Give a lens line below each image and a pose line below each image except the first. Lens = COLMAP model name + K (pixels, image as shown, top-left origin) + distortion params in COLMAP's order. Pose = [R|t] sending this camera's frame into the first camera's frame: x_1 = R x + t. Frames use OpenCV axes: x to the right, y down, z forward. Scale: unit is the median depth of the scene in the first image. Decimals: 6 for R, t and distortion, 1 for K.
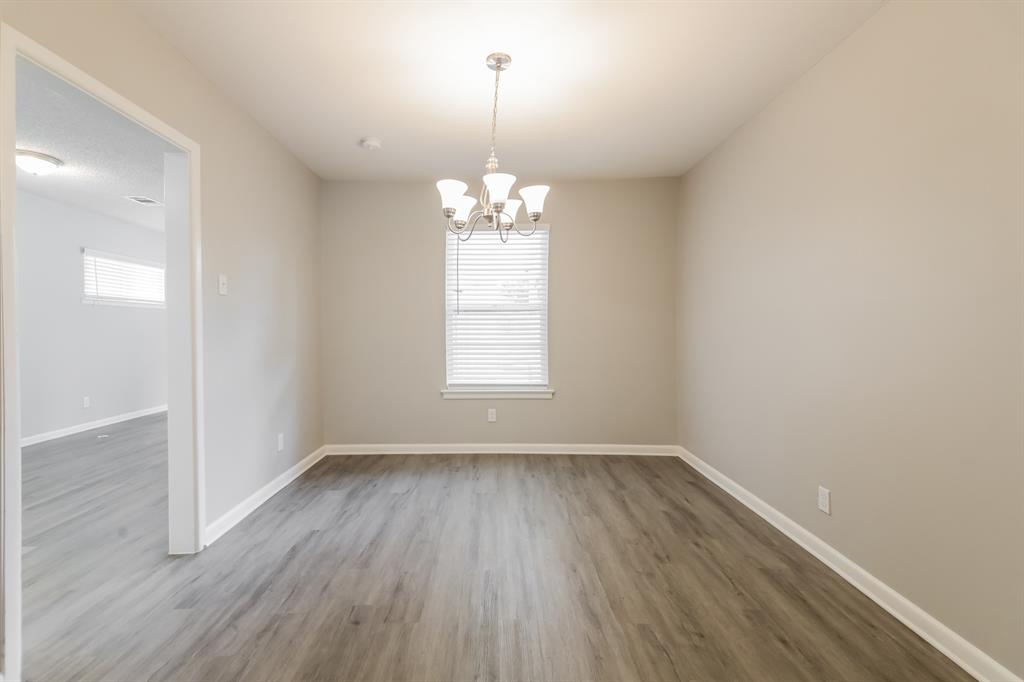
lens RADIAL K [[453.9, 0, 453.5], [0, 453.9, 324.0], [0, 0, 1]] dist [0.109890, -0.045036]
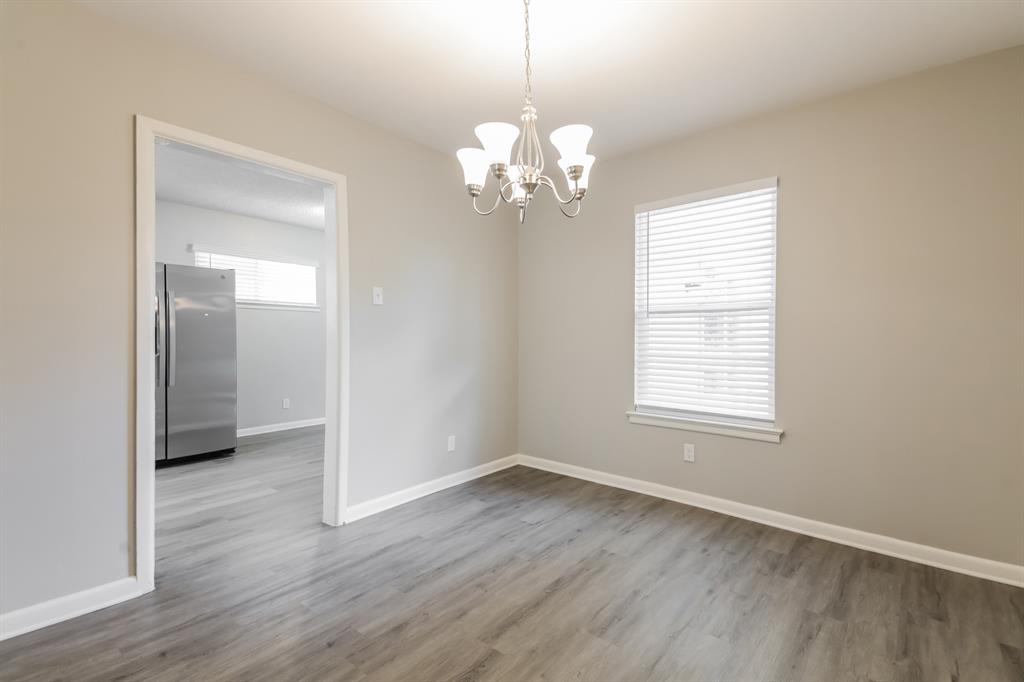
lens RADIAL K [[453.2, 0, 514.7], [0, 453.2, 333.6], [0, 0, 1]] dist [0.091410, -0.044844]
pose [[0.786585, -0.000664, -0.617482, 0.381188], [0.003242, 0.999990, 0.003054, 0.004405], [0.617473, -0.004404, 0.786579, 0.281259]]
